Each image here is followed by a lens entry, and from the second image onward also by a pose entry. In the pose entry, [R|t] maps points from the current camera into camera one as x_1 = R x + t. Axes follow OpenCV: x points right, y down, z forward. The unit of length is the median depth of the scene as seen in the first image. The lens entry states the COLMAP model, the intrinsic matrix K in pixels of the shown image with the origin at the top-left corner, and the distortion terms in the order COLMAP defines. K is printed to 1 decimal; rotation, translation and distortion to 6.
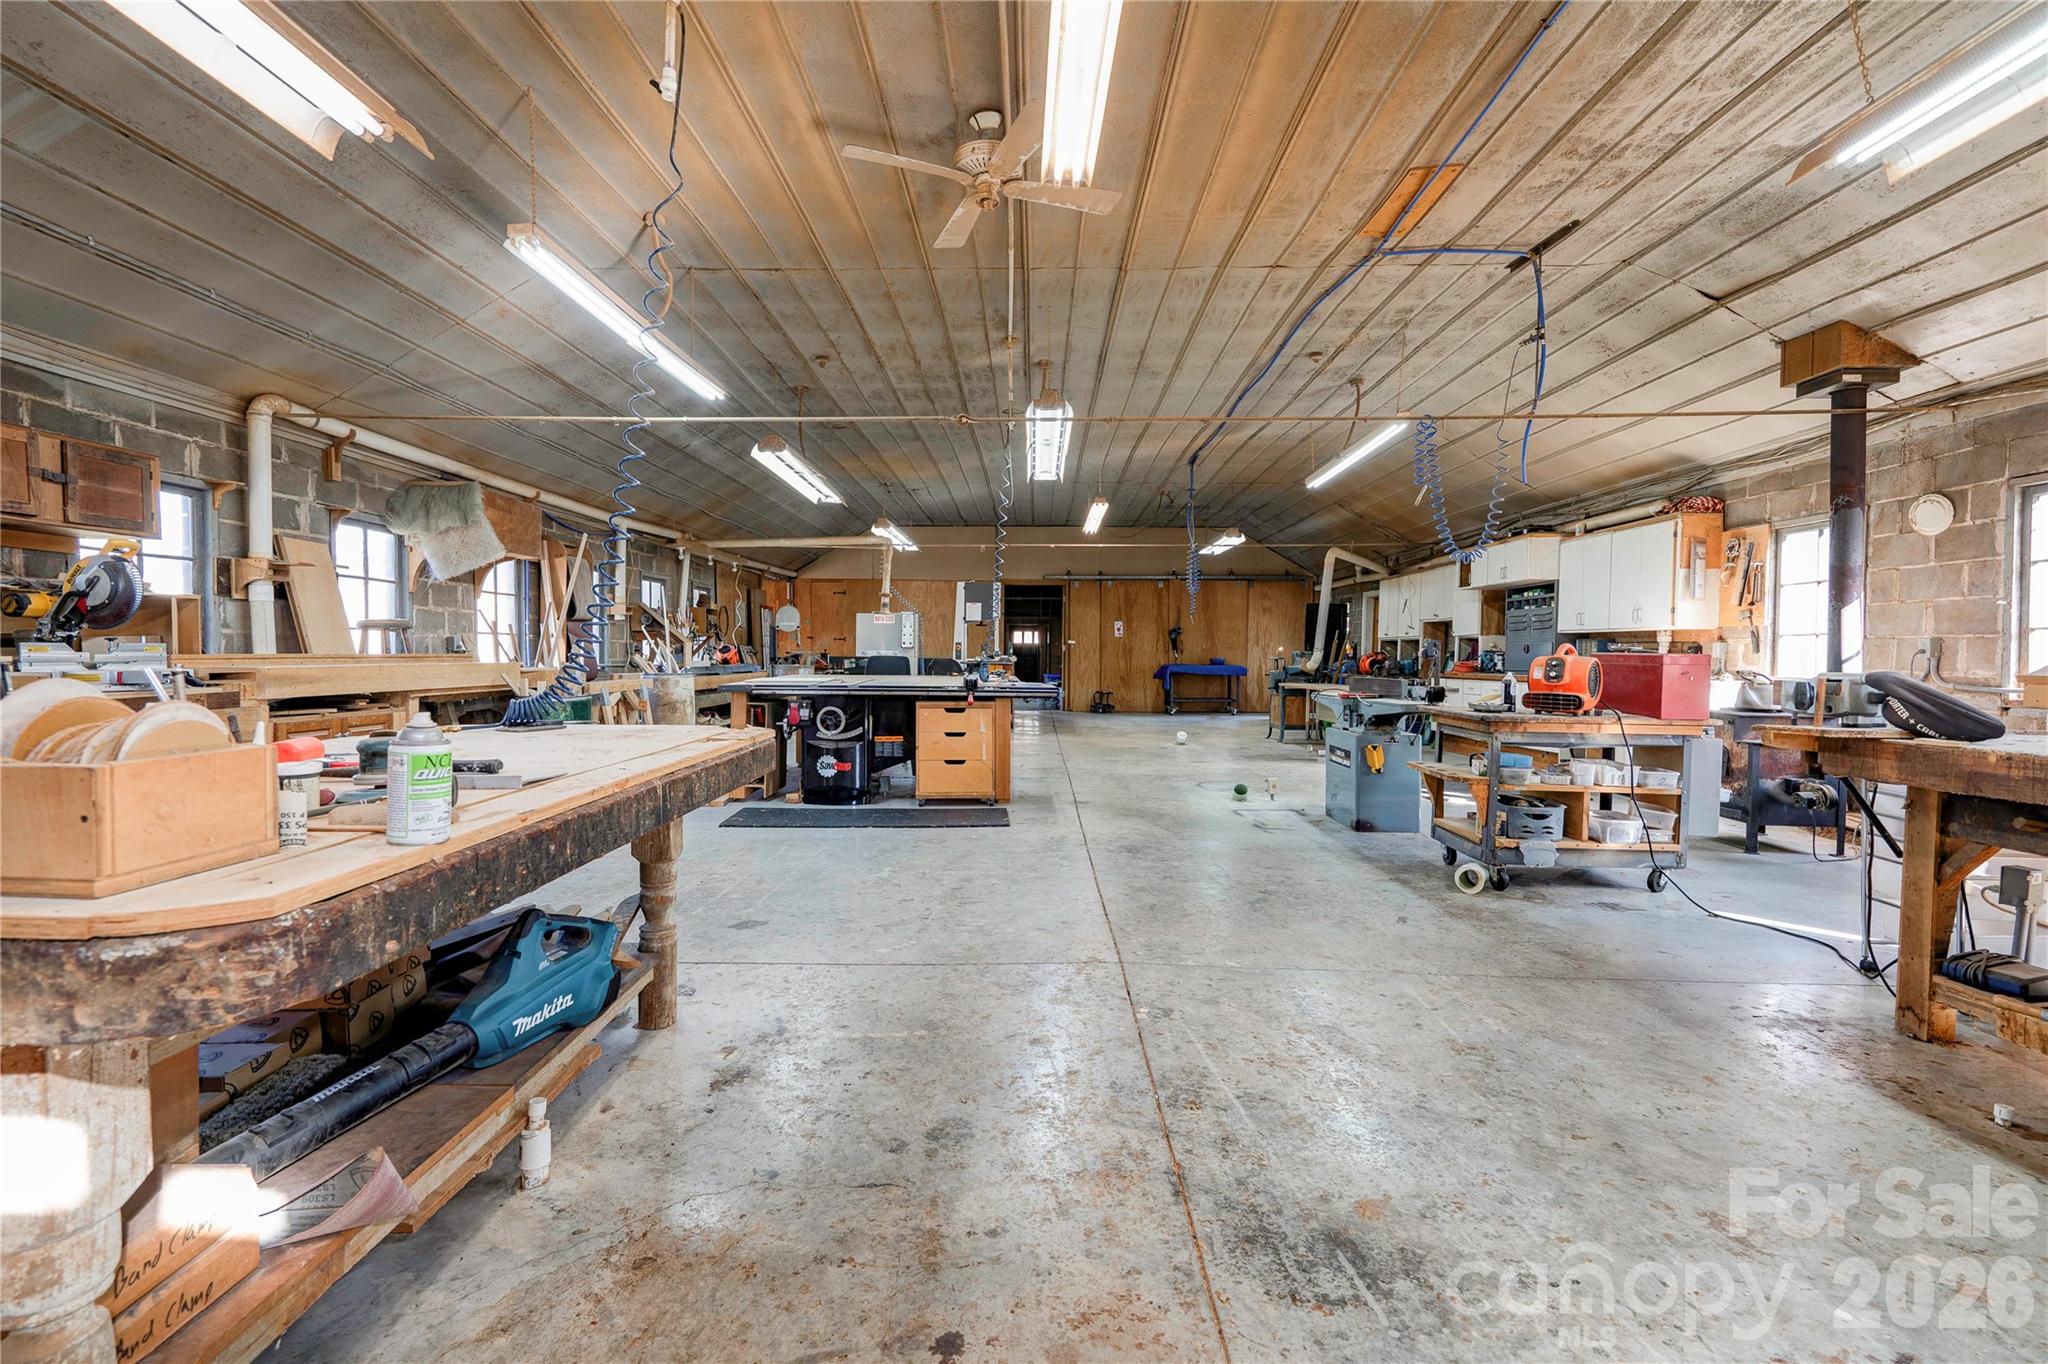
lens RADIAL K [[928.5, 0, 1019.5], [0, 928.5, 678.0], [0, 0, 1]] dist [0.005595, 0.001133]
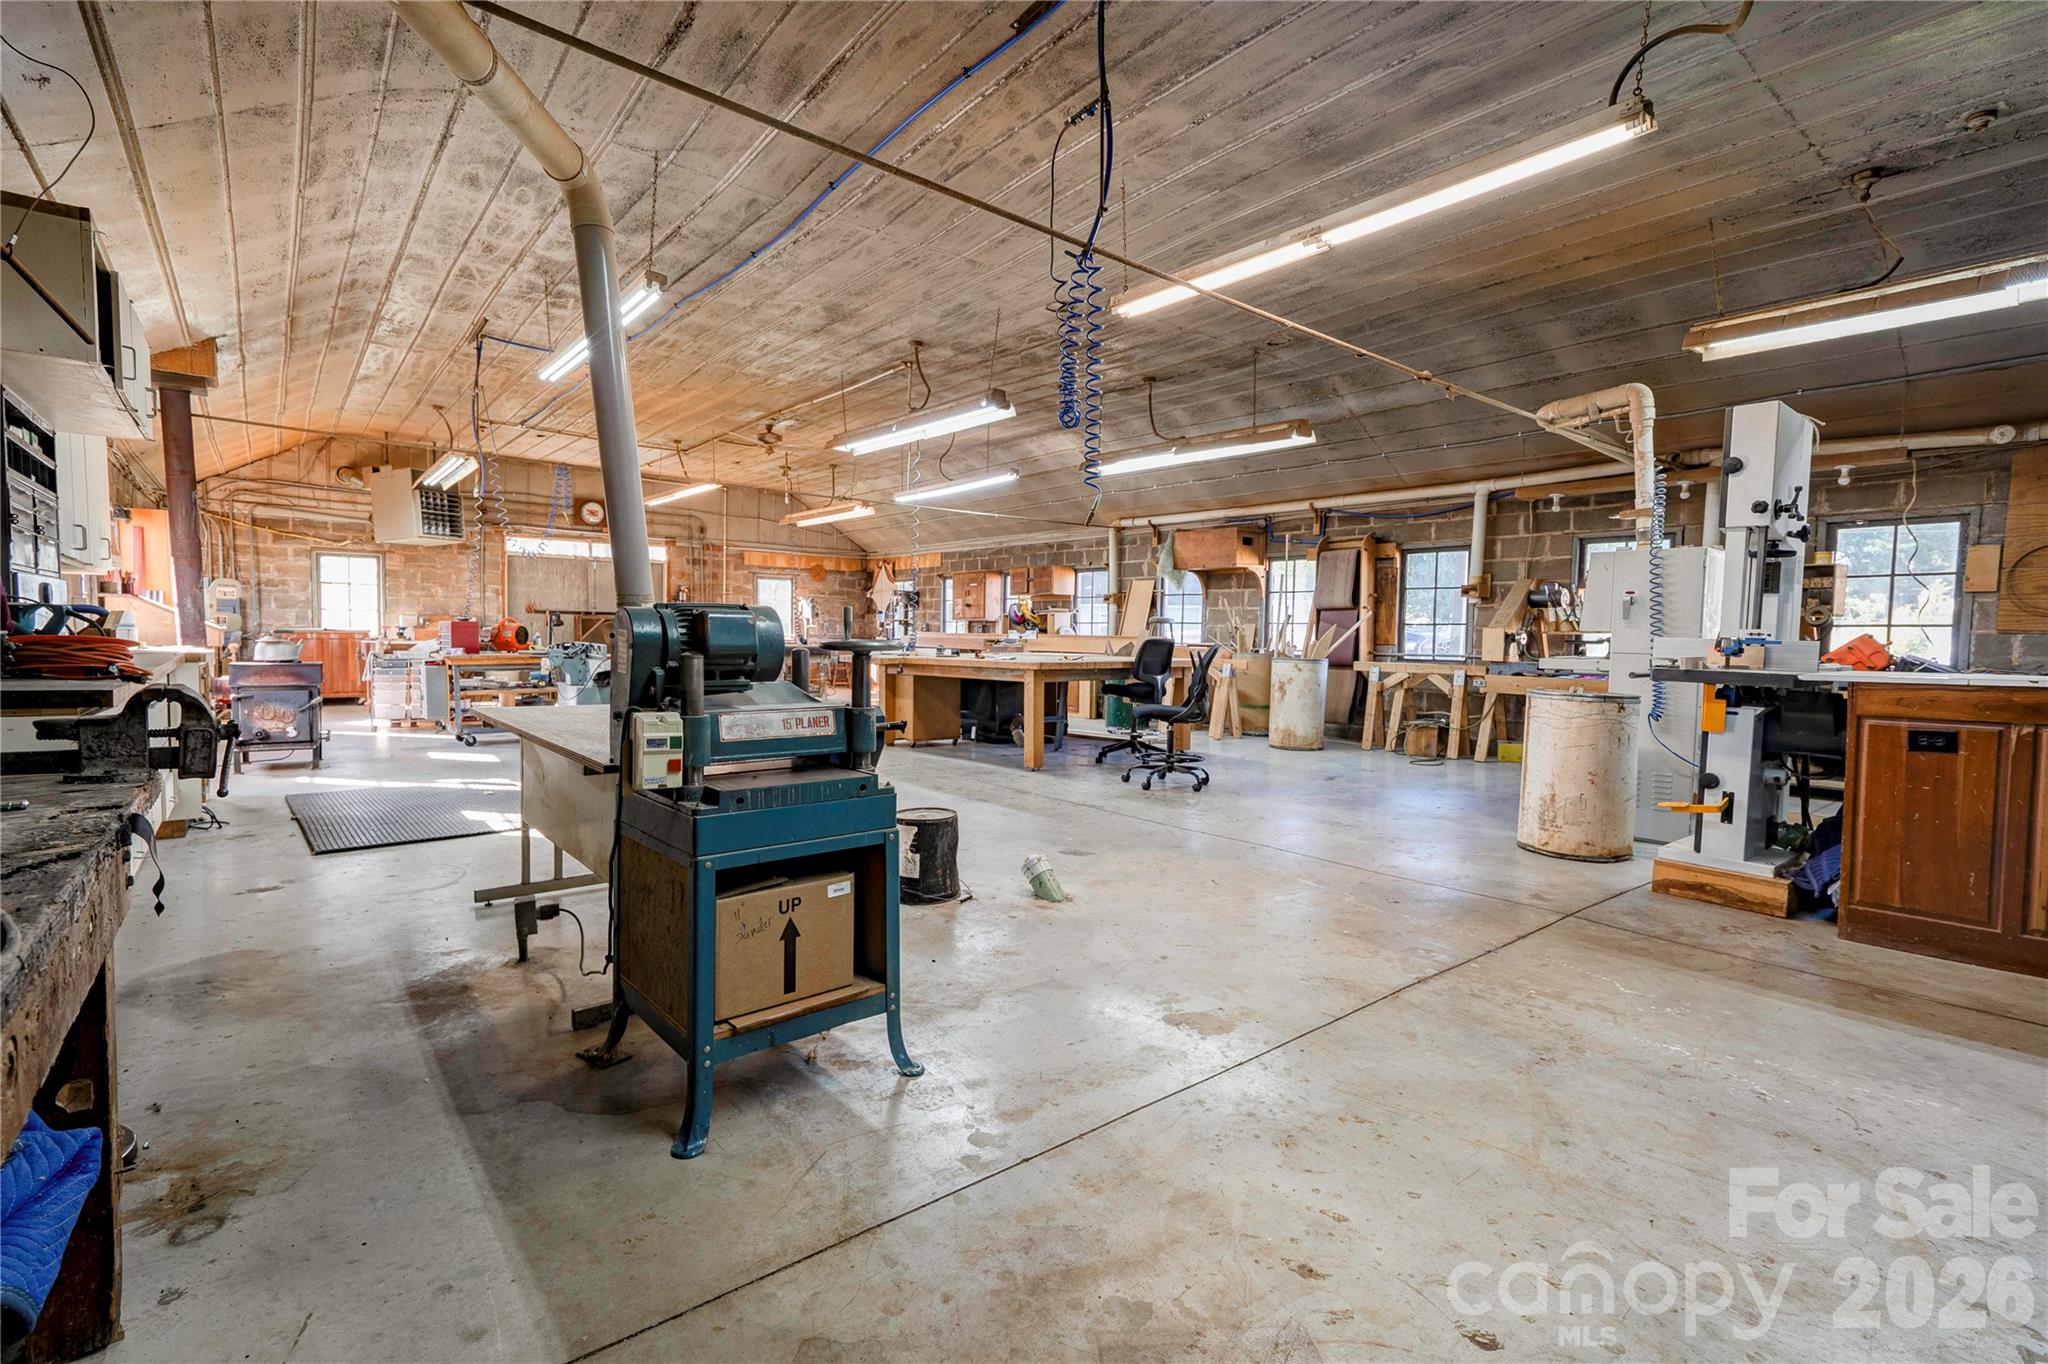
lens RADIAL K [[928.5, 0, 1023.5], [0, 928.5, 676.4], [0, 0, 1]] dist [0.005595, 0.001133]
pose [[-0.755267, 0.018095, -0.655168, 0.866335], [-0.032013, 0.997407, 0.064451, -0.069809], [0.654635, 0.069652, -0.752729, 2.684175]]
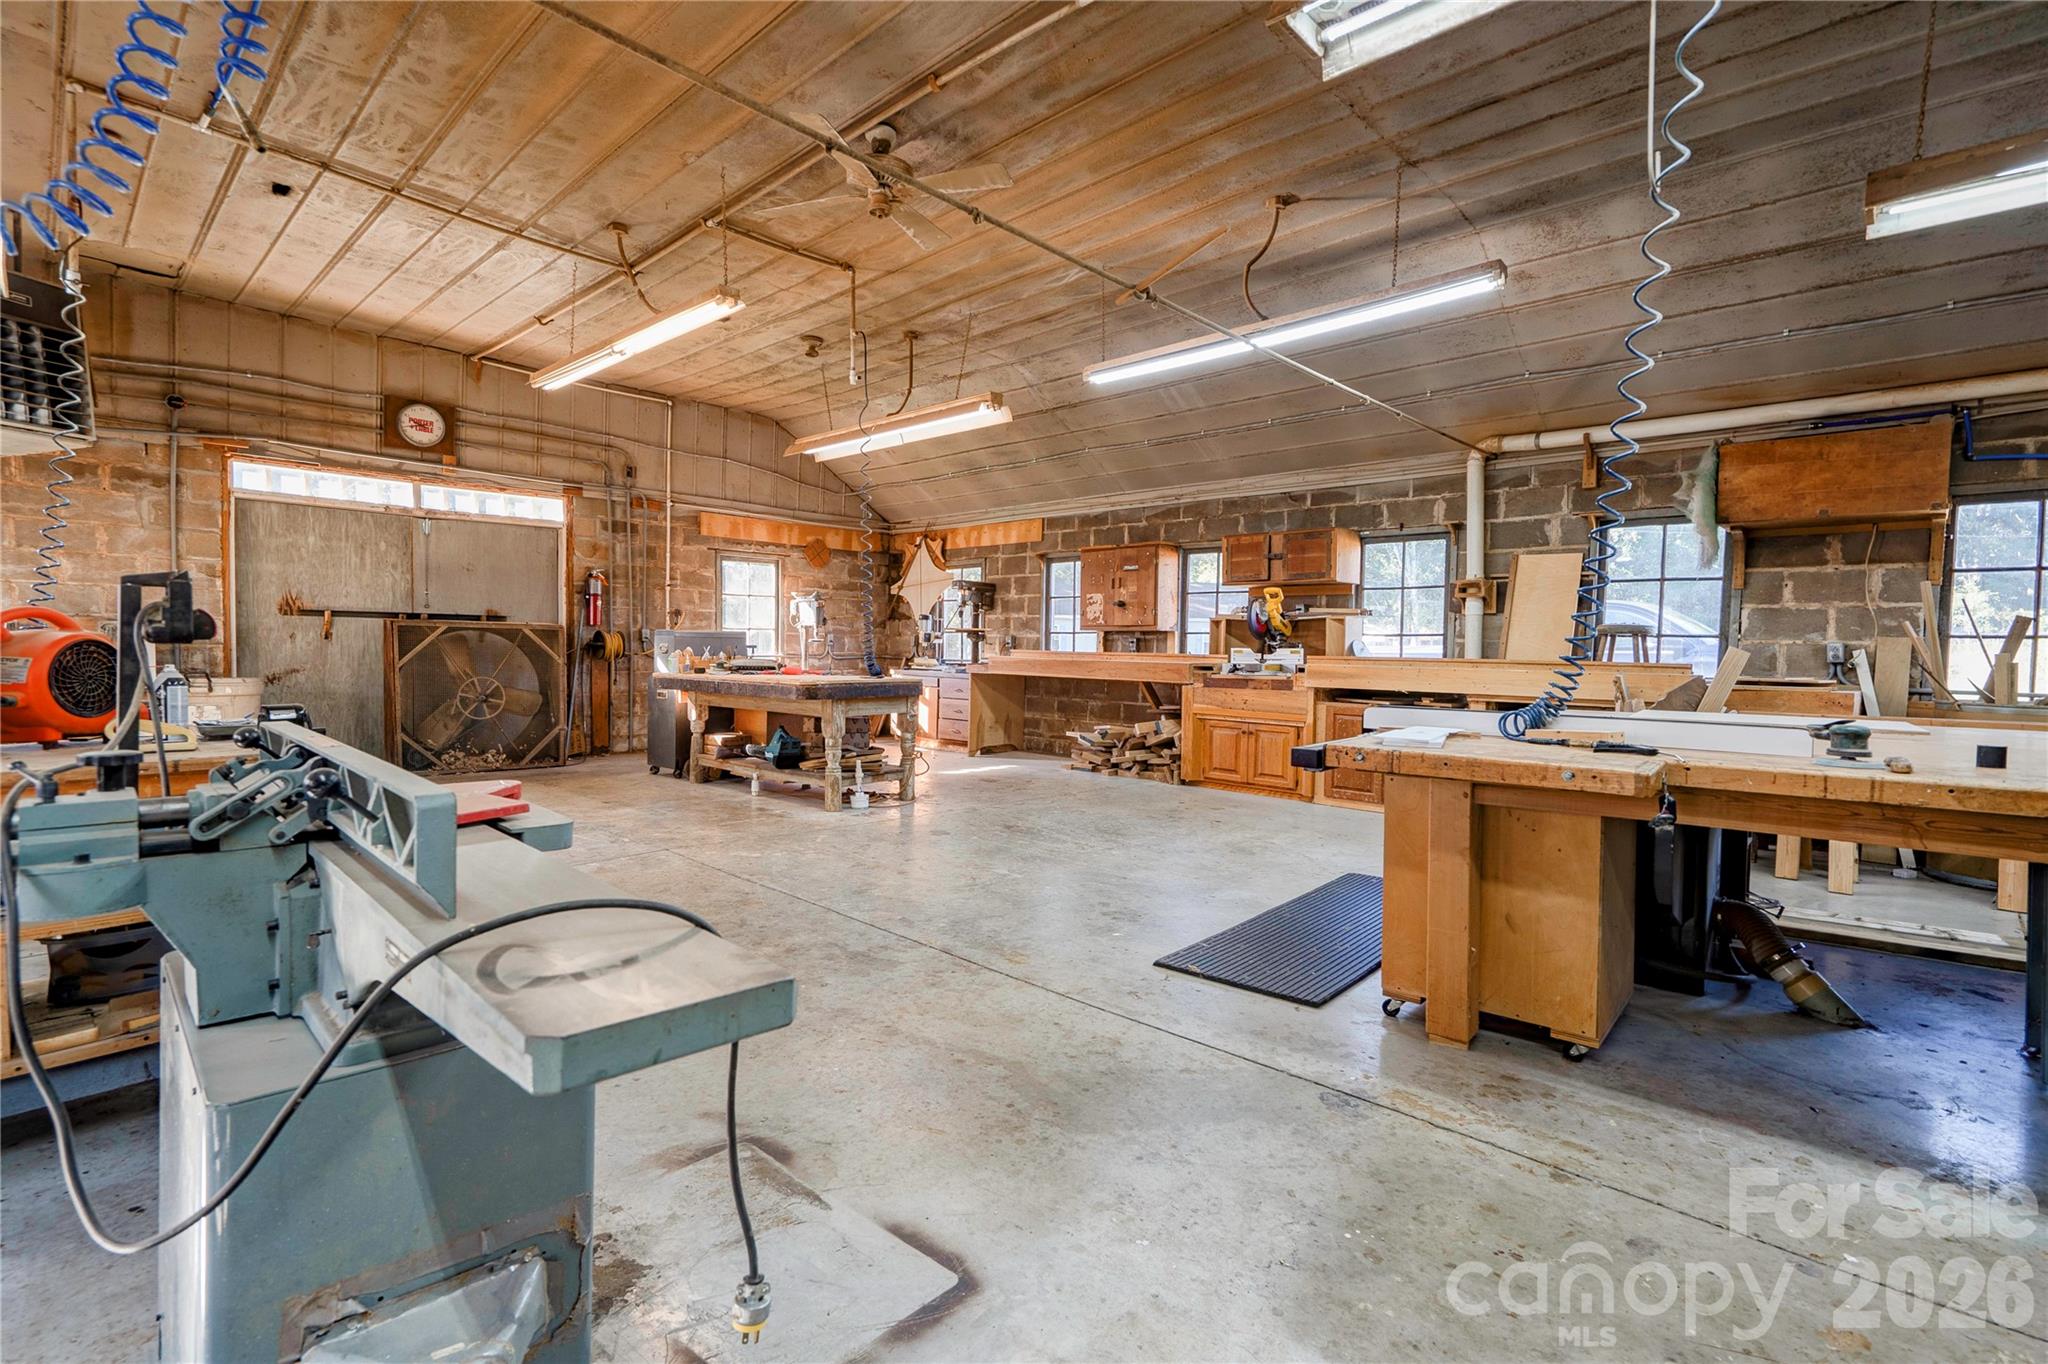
lens RADIAL K [[928.5, 0, 1019.3], [0, 928.5, 684.1], [0, 0, 1]] dist [0.005595, 0.001133]
pose [[-0.665638, 0.020628, -0.745989, 0.489970], [-0.032958, 0.997830, 0.057000, -0.045623], [0.745546, 0.062528, -0.663514, 1.431073]]
